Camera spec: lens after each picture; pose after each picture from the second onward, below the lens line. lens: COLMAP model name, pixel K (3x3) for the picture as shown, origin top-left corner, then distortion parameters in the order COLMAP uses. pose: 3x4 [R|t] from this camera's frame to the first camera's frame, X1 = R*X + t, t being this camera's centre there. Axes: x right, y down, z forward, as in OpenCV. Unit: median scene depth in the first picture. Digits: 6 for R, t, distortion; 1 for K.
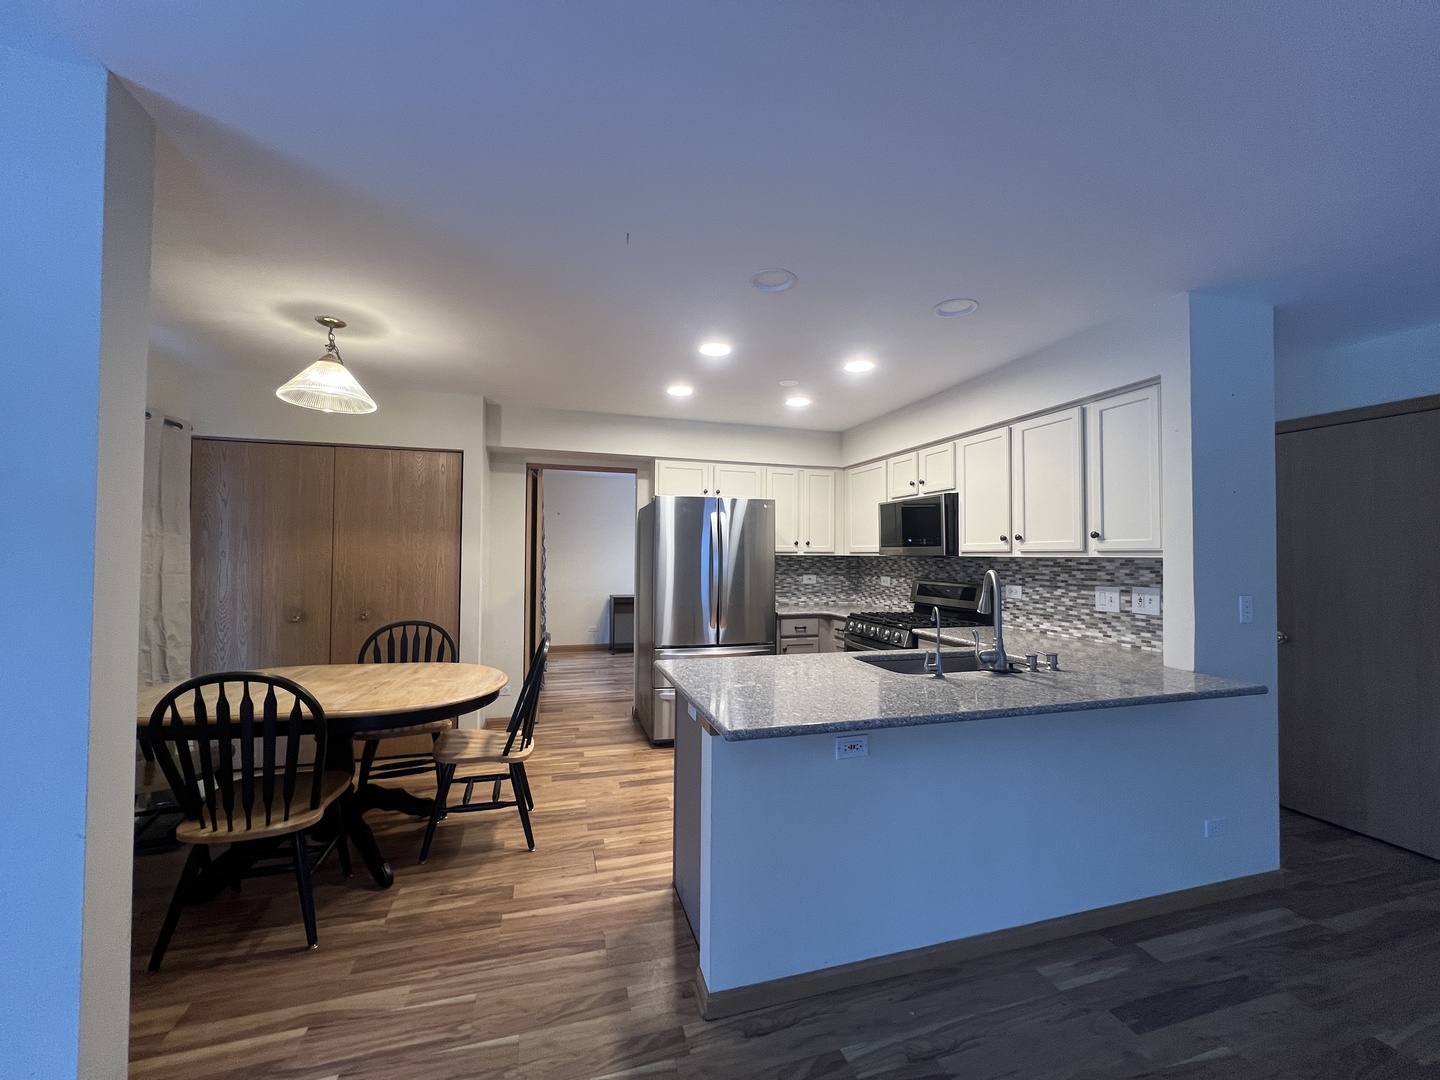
lens RADIAL K [[578.0, 0, 718.5], [0, 578.0, 542.5], [0, 0, 1]] dist [-0.004209, -0.000678]
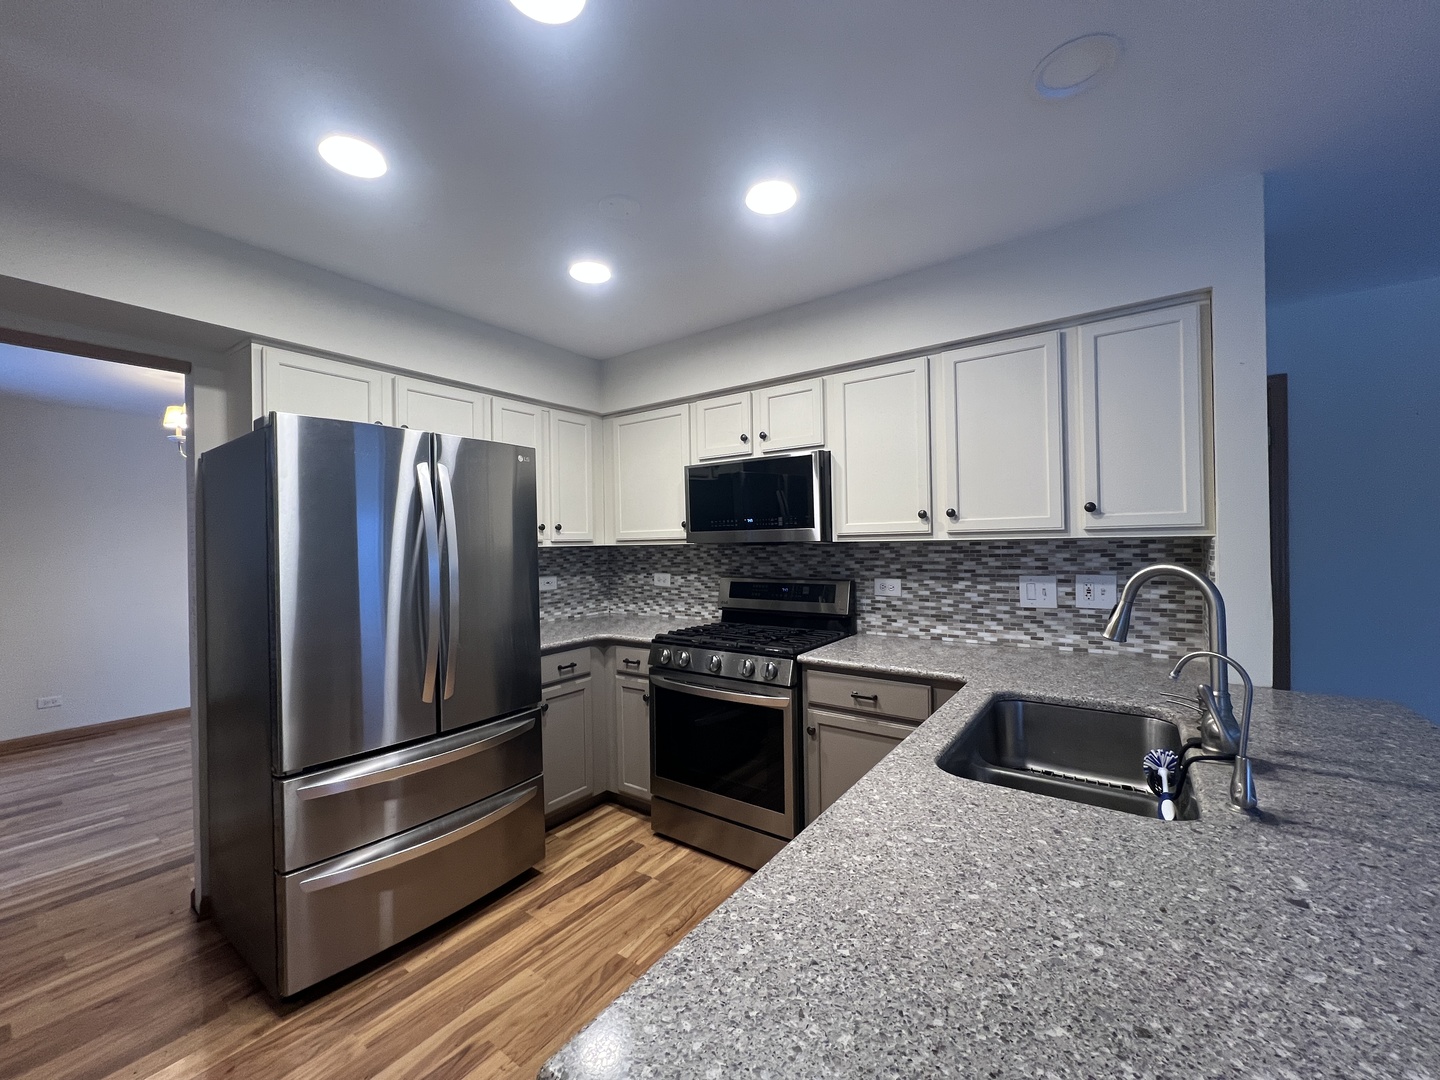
lens RADIAL K [[578.0, 0, 720.3], [0, 578.0, 538.5], [0, 0, 1]] dist [-0.004209, -0.000678]
pose [[0.793998, -0.014518, 0.607747, -0.111608], [0.008895, 0.999885, 0.012266, 0.009551], [-0.607856, -0.004333, 0.794036, 0.489512]]
